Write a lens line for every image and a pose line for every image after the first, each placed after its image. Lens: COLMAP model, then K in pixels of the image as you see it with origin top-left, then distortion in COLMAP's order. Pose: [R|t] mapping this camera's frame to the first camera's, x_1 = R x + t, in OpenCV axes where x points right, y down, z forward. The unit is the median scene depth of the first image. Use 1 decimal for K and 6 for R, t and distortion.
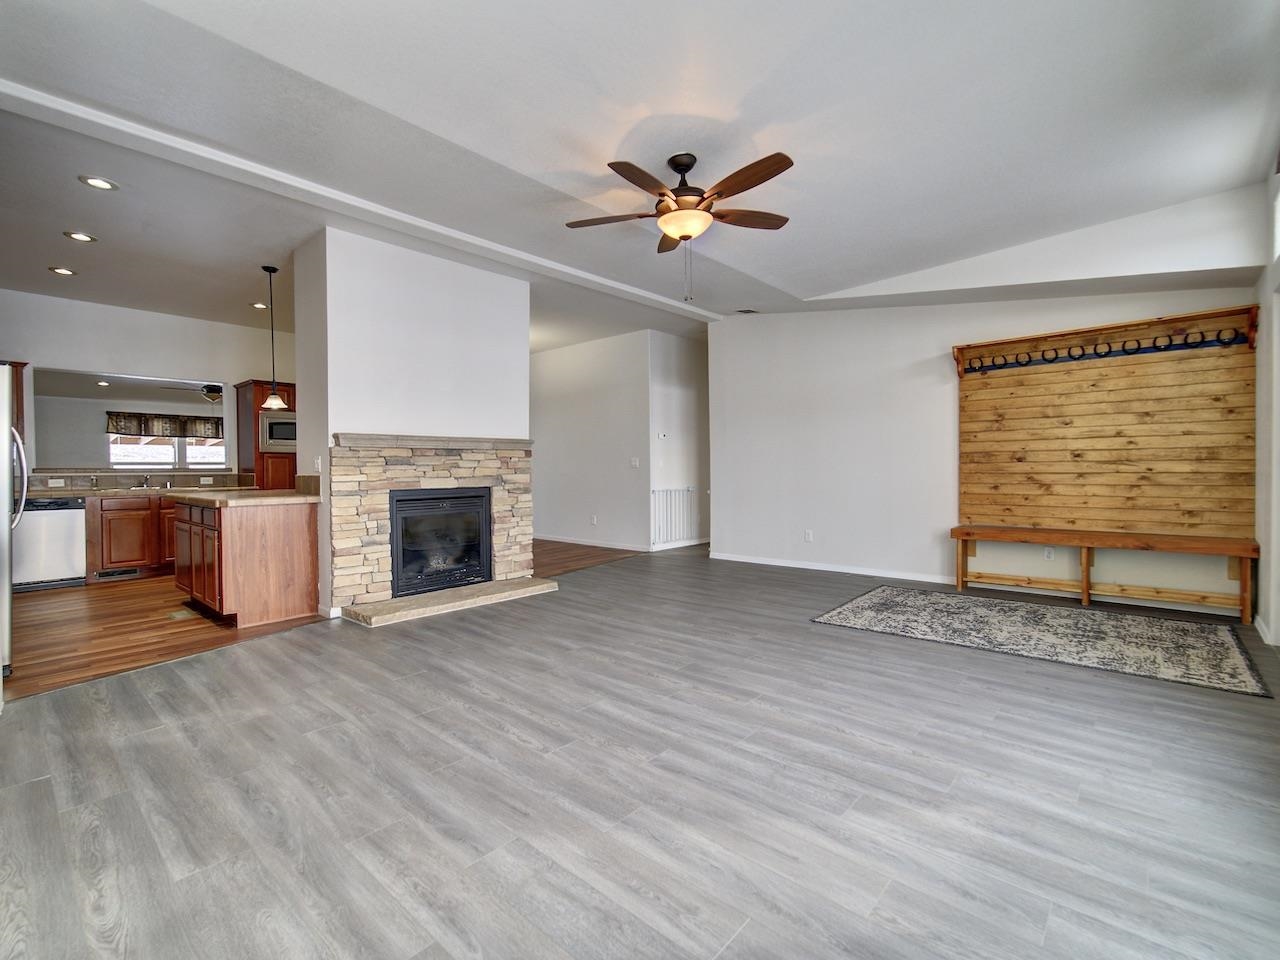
lens RADIAL K [[528.4, 0, 640.0], [0, 528.4, 480.0], [0, 0, 1]] dist [-0.027377, 0.000169]
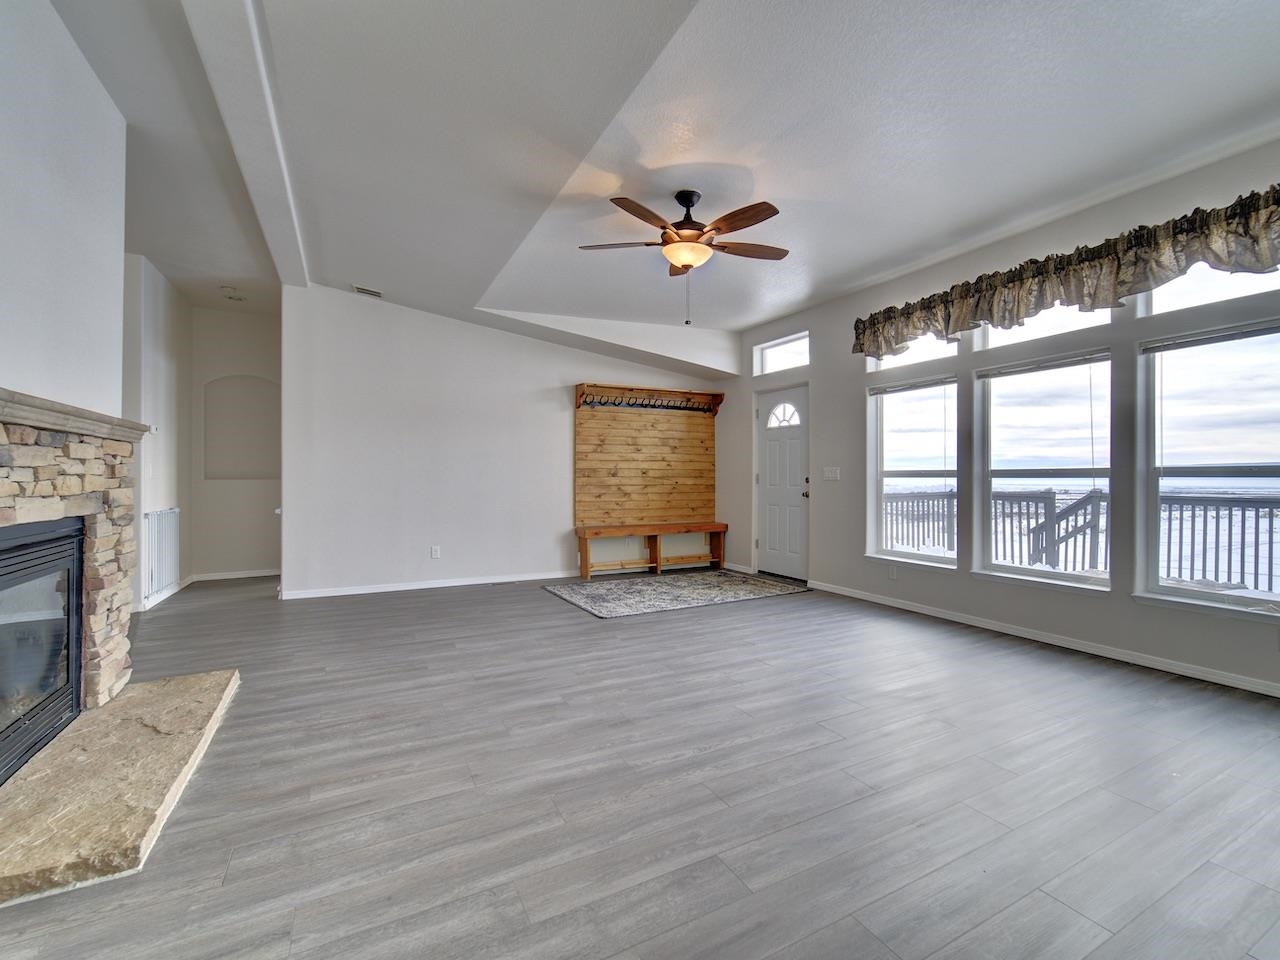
lens RADIAL K [[559.4, 0, 630.0], [0, 559.4, 476.5], [0, 0, 1]] dist [-0.001403, 0.000147]
pose [[0.418123, 0.017549, 0.908221, -0.636151], [0.015016, 0.999543, -0.026227, 0.003450], [-0.908266, 0.024603, 0.417668, 0.404964]]
